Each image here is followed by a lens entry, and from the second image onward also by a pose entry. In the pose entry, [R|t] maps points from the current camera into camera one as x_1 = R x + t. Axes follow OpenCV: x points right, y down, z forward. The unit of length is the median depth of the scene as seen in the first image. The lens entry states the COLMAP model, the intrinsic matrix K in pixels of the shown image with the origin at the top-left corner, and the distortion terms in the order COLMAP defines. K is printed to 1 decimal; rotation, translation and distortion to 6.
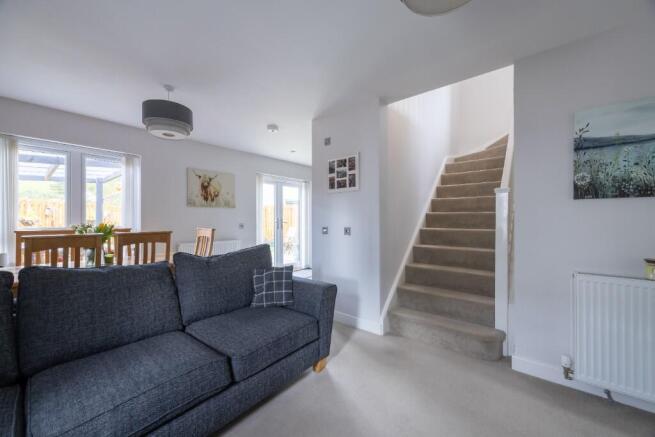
lens RADIAL K [[260.4, 0, 329.6], [0, 260.4, 216.8], [0, 0, 1]] dist [0.005301, -0.001674]
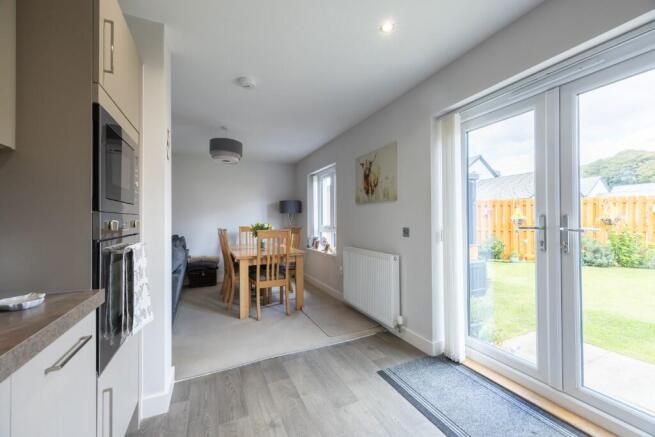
lens RADIAL K [[260.4, 0, 336.4], [0, 260.4, 218.1], [0, 0, 1]] dist [0.005301, -0.001674]
pose [[-0.396967, -0.007746, -0.917800, 0.336447], [0.013446, 0.999808, -0.014254, 0.019988], [0.917734, -0.017999, -0.396787, 1.701997]]
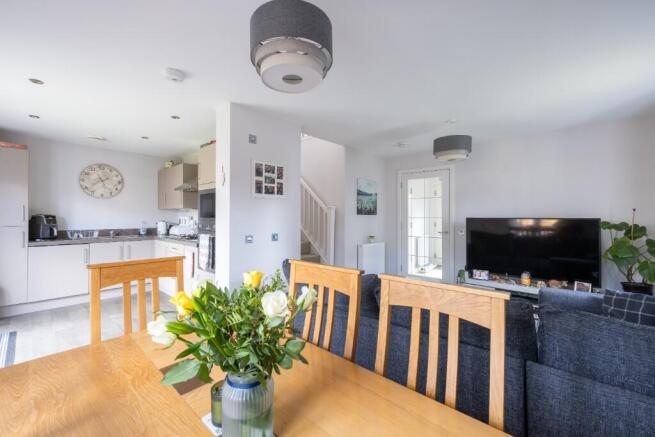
lens RADIAL K [[260.4, 0, 318.3], [0, 260.4, 217.3], [0, 0, 1]] dist [0.005301, -0.001674]
pose [[0.036284, -0.007529, 0.999313, -0.921036], [-0.013992, 0.999870, 0.008042, -0.032336], [-0.999244, -0.014274, 0.036174, 0.763454]]
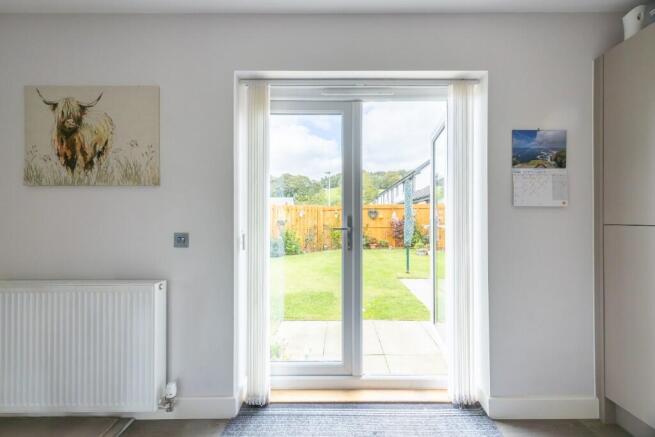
lens RADIAL K [[260.4, 0, 330.9], [0, 260.4, 218.6], [0, 0, 1]] dist [0.005301, -0.001674]
pose [[0.647312, -0.007776, -0.762185, 0.061484], [0.008361, 0.999960, -0.003101, 0.017861], [0.762179, -0.004365, 0.647352, 1.462748]]
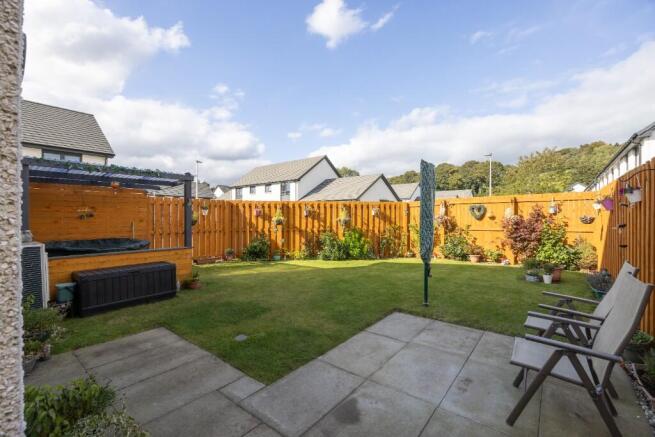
lens RADIAL K [[292.3, 0, 328.6], [0, 292.3, 219.2], [0, 0, 1]] dist [-0.013875, -0.000055]
pose [[0.025059, -0.000363, -0.999686, 0.327322], [0.009471, 0.999955, -0.000126, 0.014852], [0.999641, -0.009465, 0.025061, 2.914012]]
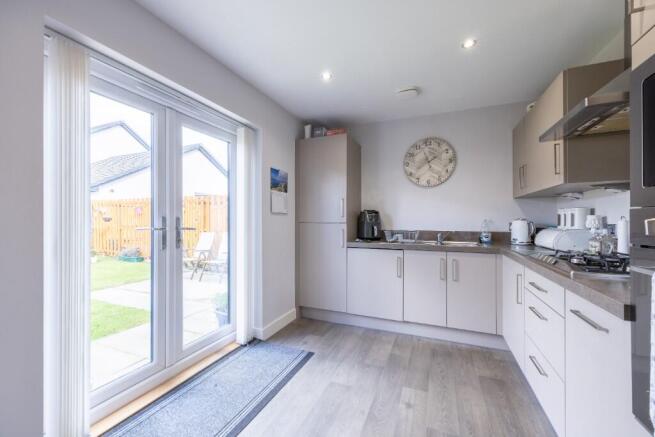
lens RADIAL K [[260.4, 0, 327.1], [0, 260.4, 218.1], [0, 0, 1]] dist [0.005301, -0.001674]
pose [[0.955859, -0.000087, 0.293825, -0.183776], [-0.000636, 0.999997, 0.002365, 0.012591], [-0.293825, -0.002447, 0.955856, 1.165191]]
